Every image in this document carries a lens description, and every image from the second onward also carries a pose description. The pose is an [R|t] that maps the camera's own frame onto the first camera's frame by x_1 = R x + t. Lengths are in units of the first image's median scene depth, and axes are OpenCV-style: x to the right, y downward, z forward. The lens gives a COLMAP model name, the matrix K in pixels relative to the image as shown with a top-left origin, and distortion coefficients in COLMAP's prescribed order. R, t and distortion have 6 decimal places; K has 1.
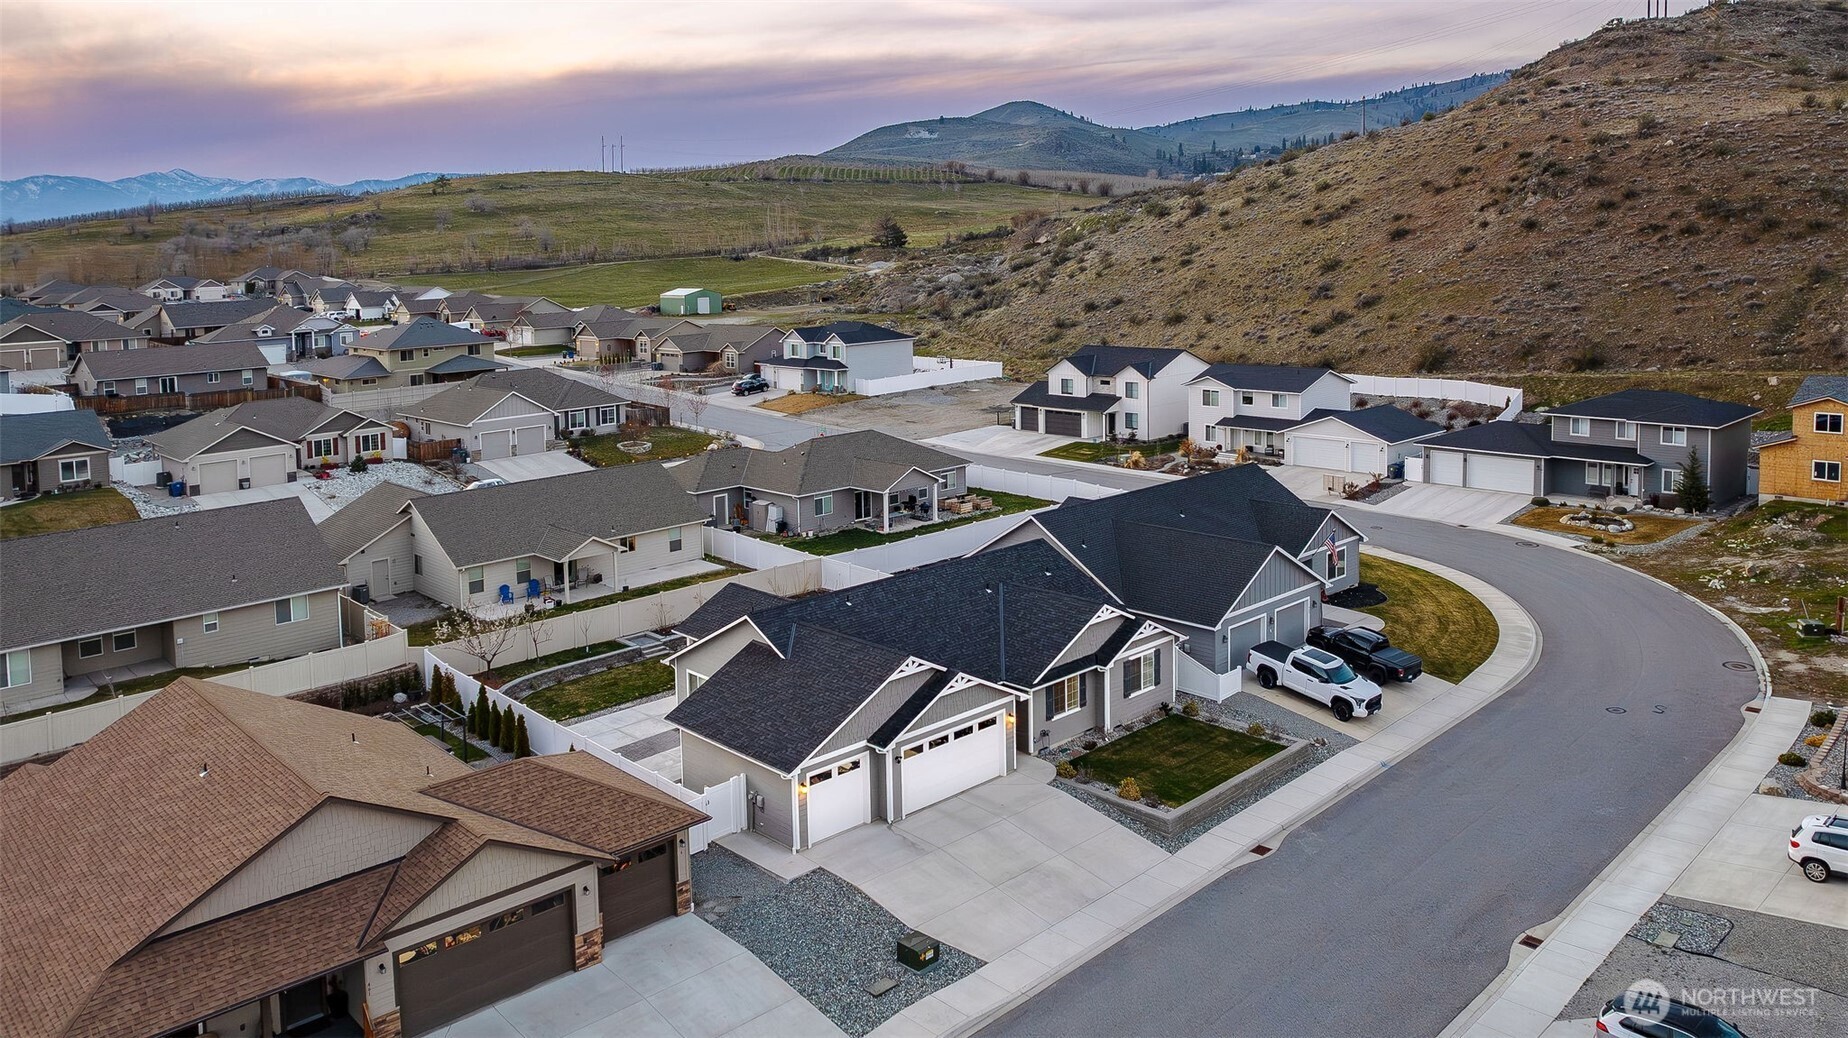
lens RADIAL K [[1348.9, 0, 936.1], [0, 1348.9, 358.3], [0, 0, 1]] dist [-0.073941, 0.117788]
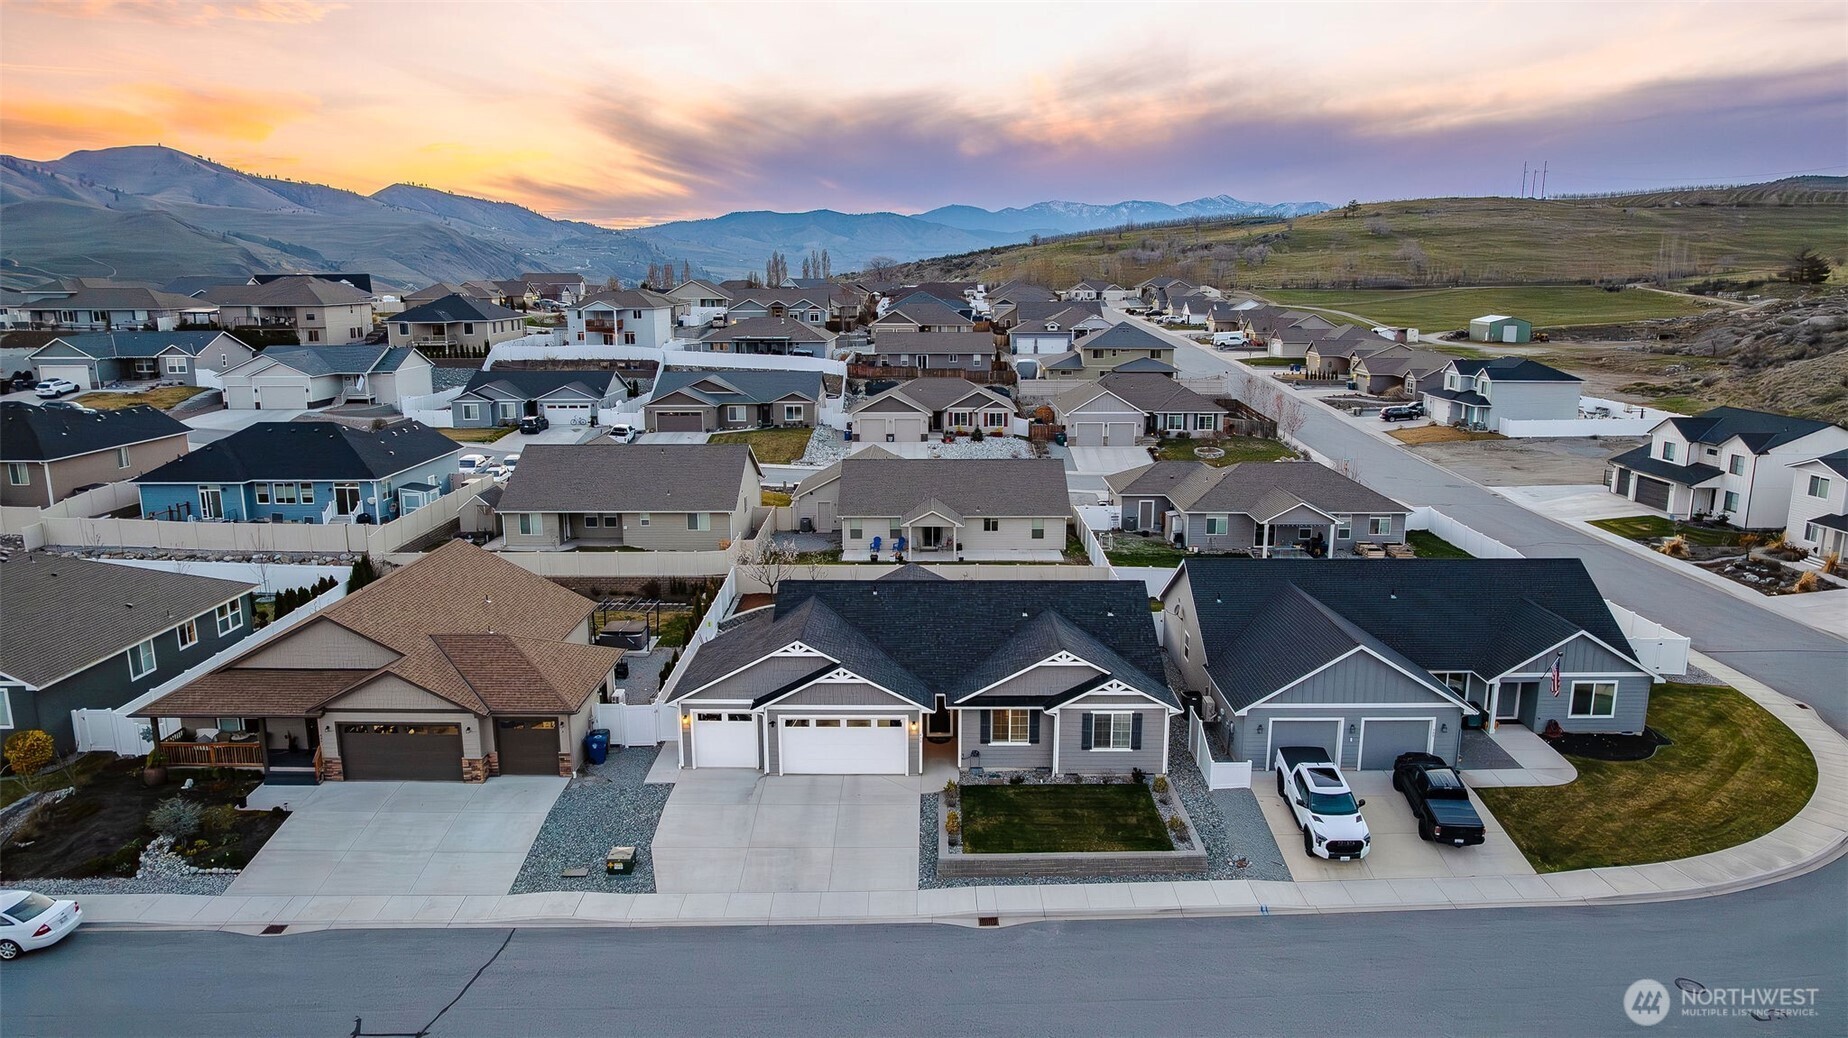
lens RADIAL K [[1187.5, 0, 924.0], [0, 1187.5, 519.0], [0, 0, 1]] dist [-0.072417, 0.071868]
pose [[0.726374, 0.171084, -0.665666, 0.261903], [-0.083959, 0.983357, 0.161119, -0.017044], [0.682152, -0.061144, 0.728649, 0.134851]]
